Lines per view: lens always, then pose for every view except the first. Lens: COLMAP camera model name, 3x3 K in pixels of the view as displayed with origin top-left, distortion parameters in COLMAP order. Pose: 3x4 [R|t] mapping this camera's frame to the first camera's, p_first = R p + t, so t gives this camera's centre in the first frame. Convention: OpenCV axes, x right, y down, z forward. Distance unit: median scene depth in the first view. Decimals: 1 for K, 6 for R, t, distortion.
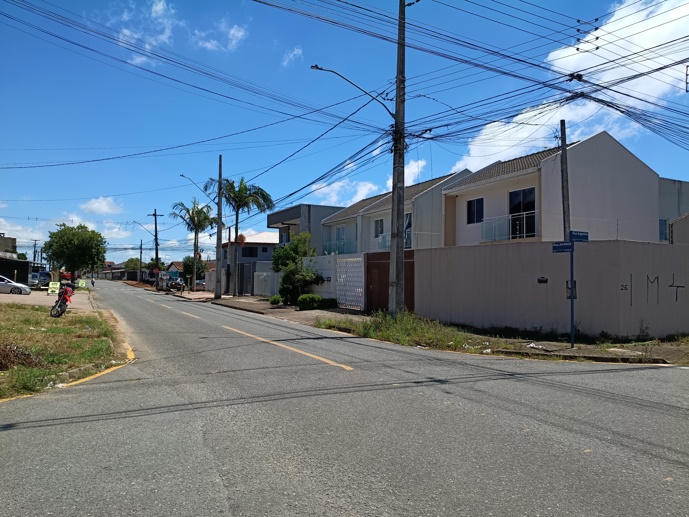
lens RADIAL K [[515.4, 0, 344.5], [0, 515.4, 258.5], [0, 0, 1]] dist [0.079225, -0.182812]
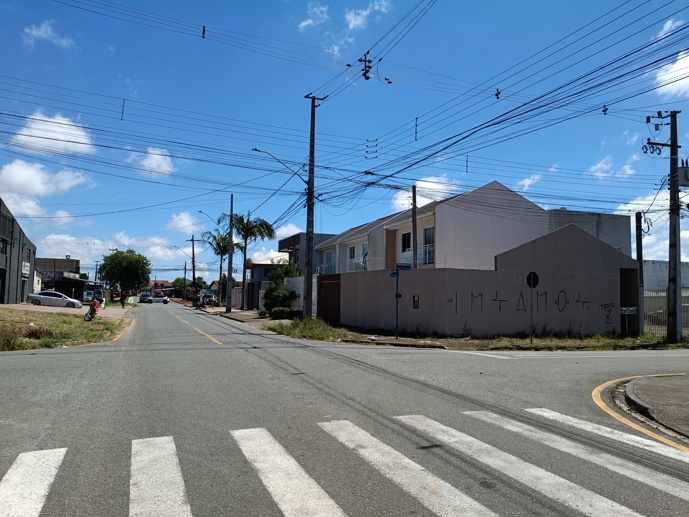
lens RADIAL K [[515.4, 0, 344.5], [0, 515.4, 258.5], [0, 0, 1]] dist [0.079225, -0.182812]
pose [[0.994831, -0.005186, -0.101410, 0.200909], [0.001576, 0.999363, -0.035651, -0.005669], [0.101530, 0.035307, 0.994206, -0.245142]]
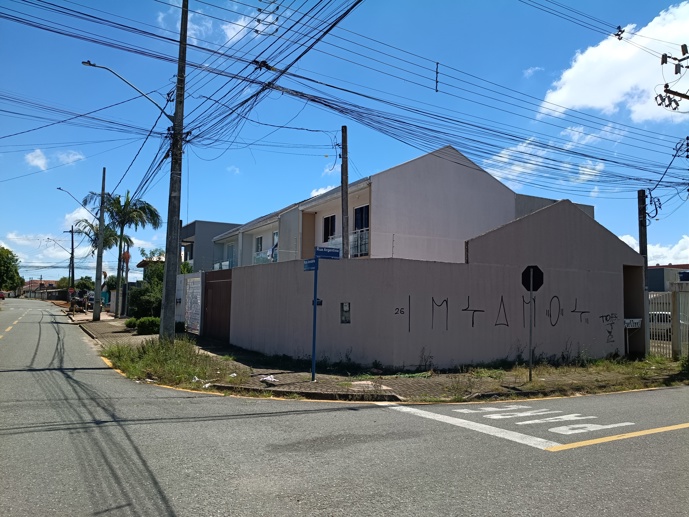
lens RADIAL K [[518.0, 0, 344.5], [0, 518.0, 258.5], [0, 0, 1]] dist [0.022819, -0.055276]
pose [[0.998553, 0.010107, 0.052826, 0.202325], [-0.007933, 0.999119, -0.041201, 0.001377], [-0.053196, 0.040722, 0.997753, 0.055895]]
